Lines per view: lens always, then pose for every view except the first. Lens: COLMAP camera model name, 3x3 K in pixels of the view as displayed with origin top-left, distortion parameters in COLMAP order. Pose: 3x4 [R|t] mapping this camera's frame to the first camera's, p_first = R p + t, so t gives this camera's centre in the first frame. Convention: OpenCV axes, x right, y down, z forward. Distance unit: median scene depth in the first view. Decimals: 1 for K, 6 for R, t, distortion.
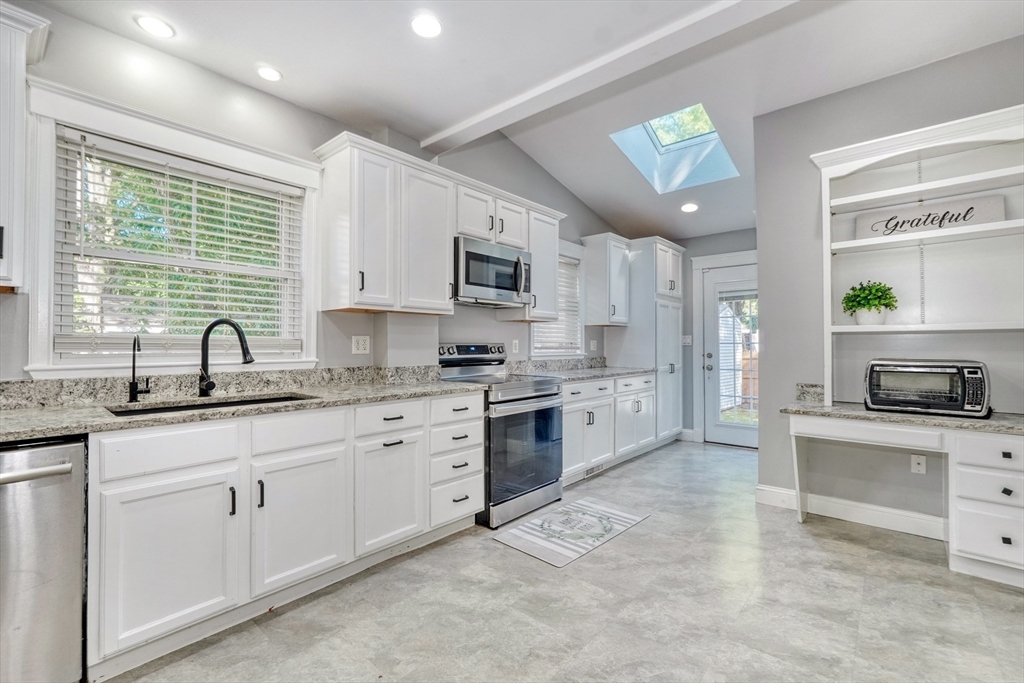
lens RADIAL K [[442.0, 0, 509.8], [0, 442.0, 343.1], [0, 0, 1]] dist [-0.014735, 0.001350]
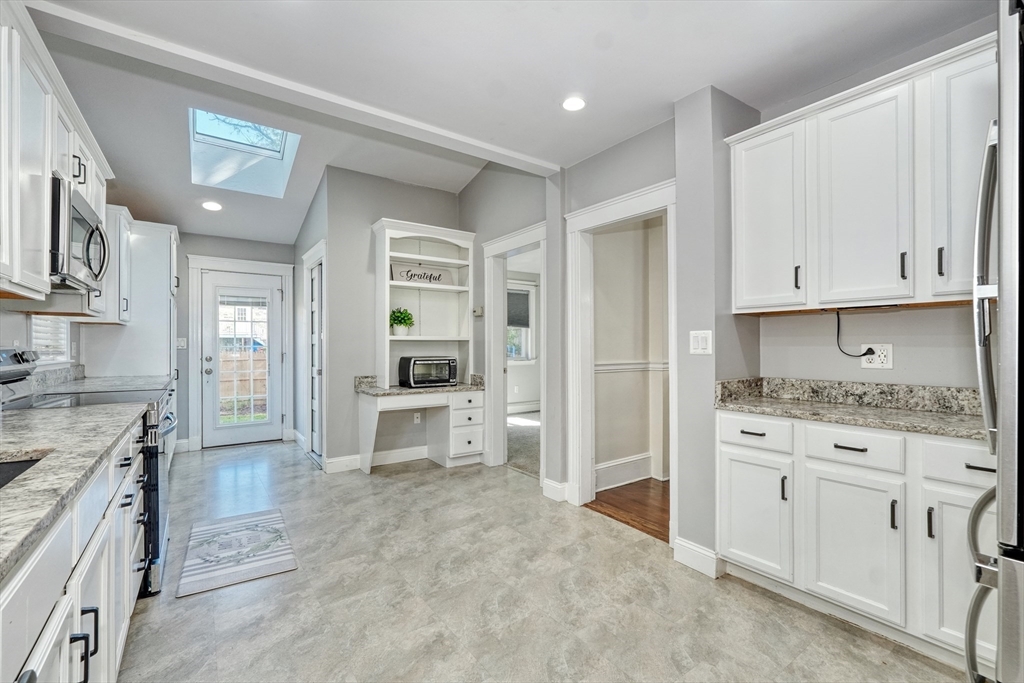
lens RADIAL K [[442.0, 0, 502.8], [0, 442.0, 348.0], [0, 0, 1]] dist [-0.014735, 0.001350]
pose [[0.232886, 0.000912, 0.972504, -0.669655], [-0.003445, 0.999994, -0.000113, 0.003056], [-0.972498, -0.003324, 0.232888, 0.275283]]
